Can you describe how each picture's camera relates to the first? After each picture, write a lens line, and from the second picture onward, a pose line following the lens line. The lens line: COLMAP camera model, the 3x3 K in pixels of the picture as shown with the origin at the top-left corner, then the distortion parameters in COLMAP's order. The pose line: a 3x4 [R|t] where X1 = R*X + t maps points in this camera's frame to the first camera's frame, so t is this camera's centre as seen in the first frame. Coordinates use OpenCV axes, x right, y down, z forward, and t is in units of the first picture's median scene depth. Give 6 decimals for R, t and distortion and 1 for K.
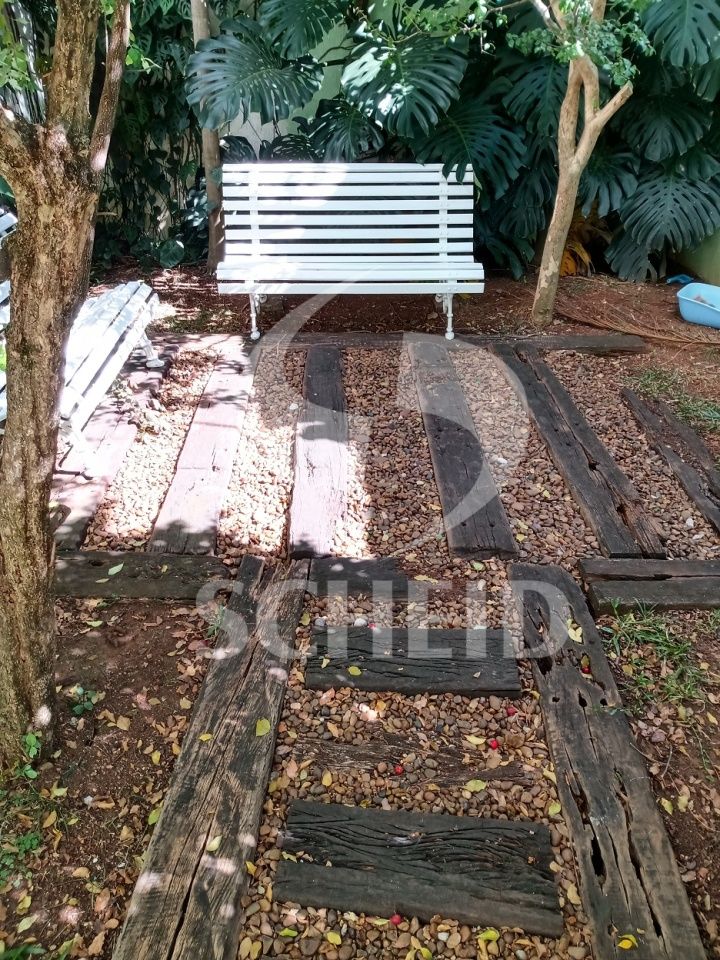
lens RADIAL K [[768.0, 0, 360.0], [0, 768.0, 480.0], [0, 0, 1]] dist [0.008743, -0.006199]
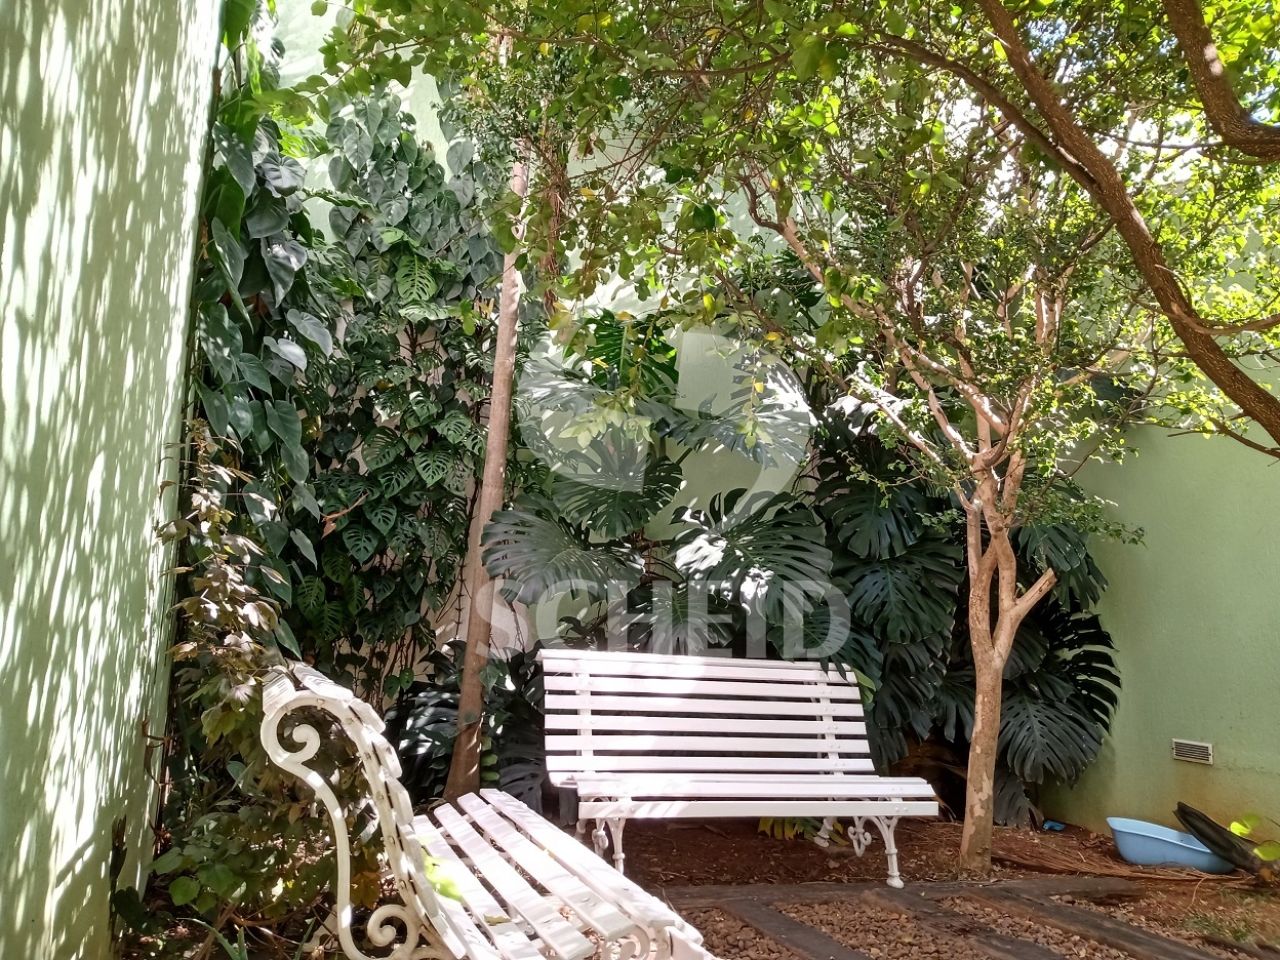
lens RADIAL K [[1024.0, 0, 640.0], [0, 1024.0, 480.0], [0, 0, 1]] dist [0.008743, -0.006199]
pose [[0.951677, 0.092211, 0.292930, -0.385238], [0.110759, 0.786600, -0.607448, 0.056092], [-0.286432, 0.610538, 0.738376, 0.173520]]
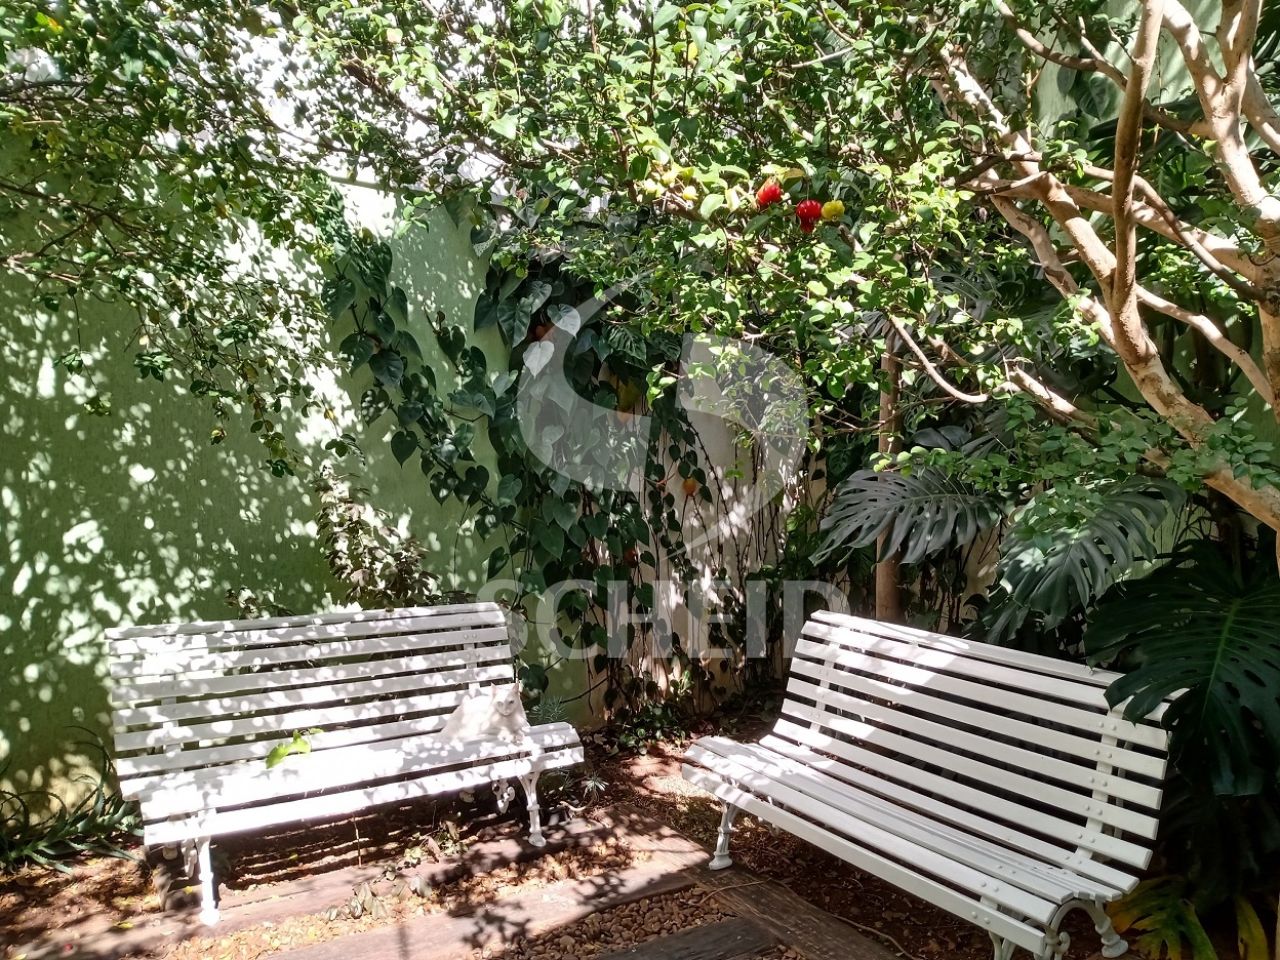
lens RADIAL K [[1024.0, 0, 640.0], [0, 1024.0, 480.0], [0, 0, 1]] dist [0.008743, -0.006199]
pose [[0.496734, 0.039029, -0.867025, 0.521218], [-0.438371, 0.873475, -0.211832, -0.246494], [0.749057, 0.485303, 0.450993, 0.412615]]
